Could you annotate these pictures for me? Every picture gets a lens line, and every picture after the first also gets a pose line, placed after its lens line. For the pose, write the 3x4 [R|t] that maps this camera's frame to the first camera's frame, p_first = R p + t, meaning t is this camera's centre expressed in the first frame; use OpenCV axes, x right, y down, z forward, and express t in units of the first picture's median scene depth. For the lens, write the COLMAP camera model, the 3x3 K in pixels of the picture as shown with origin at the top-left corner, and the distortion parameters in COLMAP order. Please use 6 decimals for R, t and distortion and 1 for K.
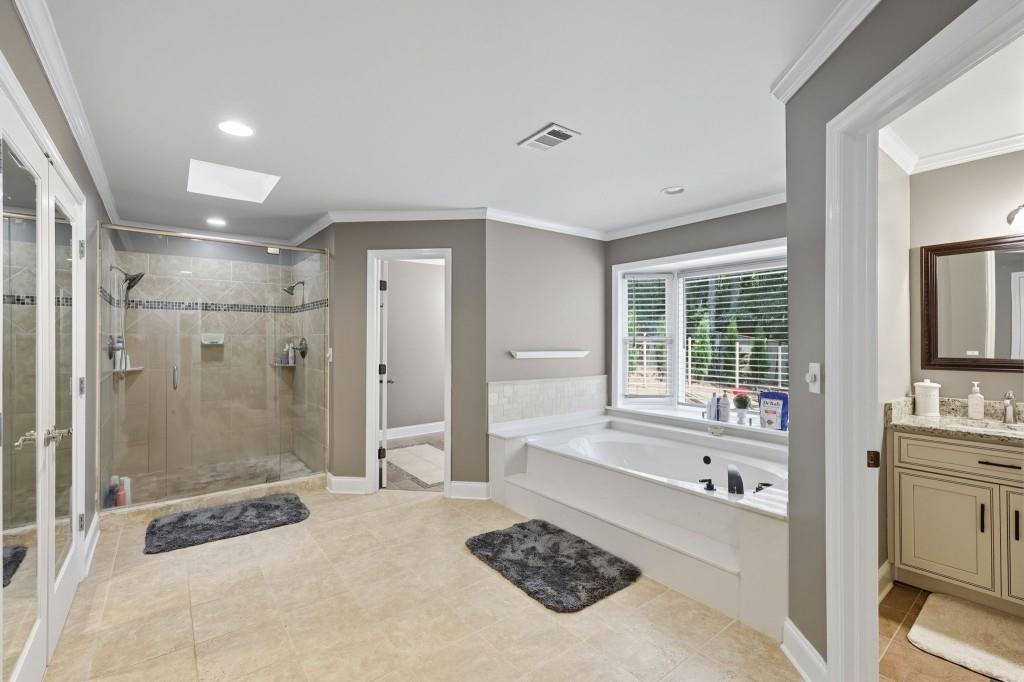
lens RADIAL K [[441.0, 0, 509.4], [0, 441.0, 343.9], [0, 0, 1]] dist [0.001105, 0.000086]
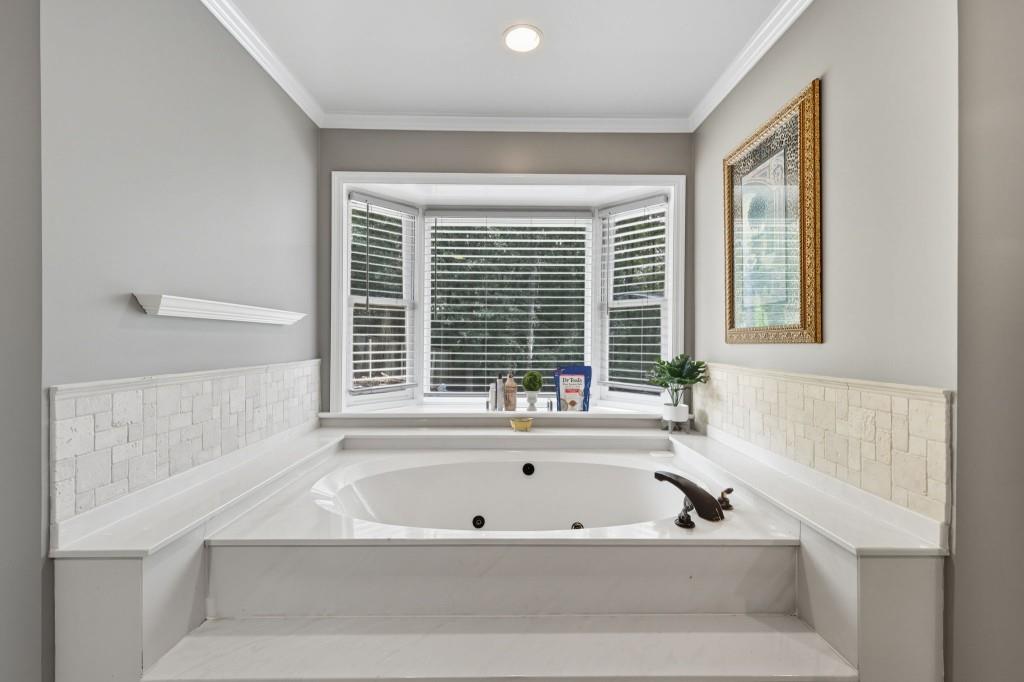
lens RADIAL K [[430.0, 0, 517.1], [0, 430.0, 337.4], [0, 0, 1]] dist [0.000901, 0.000050]
pose [[0.600702, 0.001933, 0.799471, -0.089881], [0.000462, 0.999996, -0.002765, 0.052812], [-0.799473, 0.002030, 0.600699, 0.546600]]
